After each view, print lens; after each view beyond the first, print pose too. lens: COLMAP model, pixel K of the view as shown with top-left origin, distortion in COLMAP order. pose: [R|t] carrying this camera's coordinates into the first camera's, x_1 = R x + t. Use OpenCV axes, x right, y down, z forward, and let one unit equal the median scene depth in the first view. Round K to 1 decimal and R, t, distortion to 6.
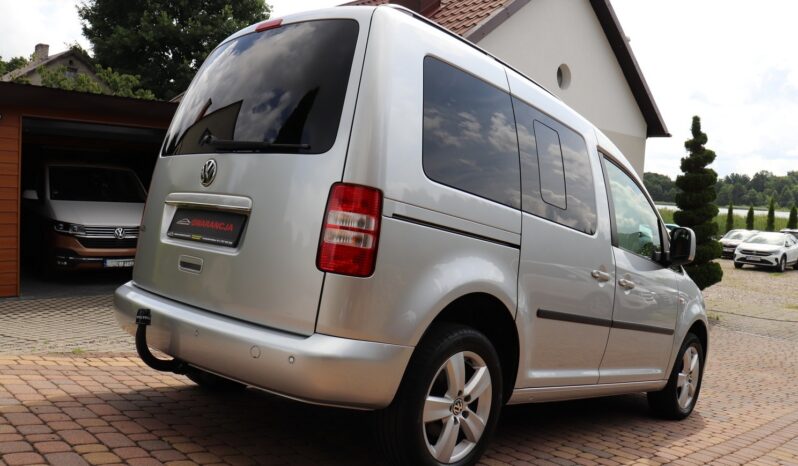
lens RADIAL K [[670.9, 0, 397.4], [0, 670.9, 227.0], [0, 0, 1]] dist [-0.147215, 0.118340]
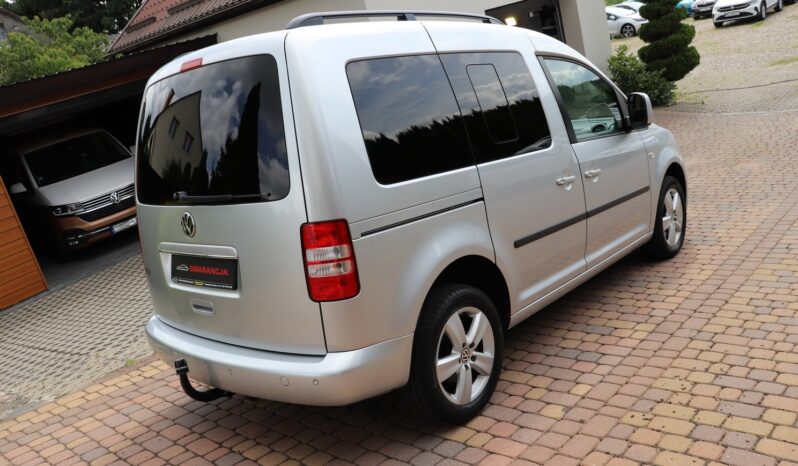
lens RADIAL K [[670.9, 0, 398.0], [0, 670.9, 235.2], [0, 0, 1]] dist [-0.147215, 0.118340]
pose [[0.957753, -0.284915, -0.039155, 0.074112], [0.285560, 0.925964, 0.247074, -0.214876], [-0.034139, -0.247817, 0.968205, -0.058883]]
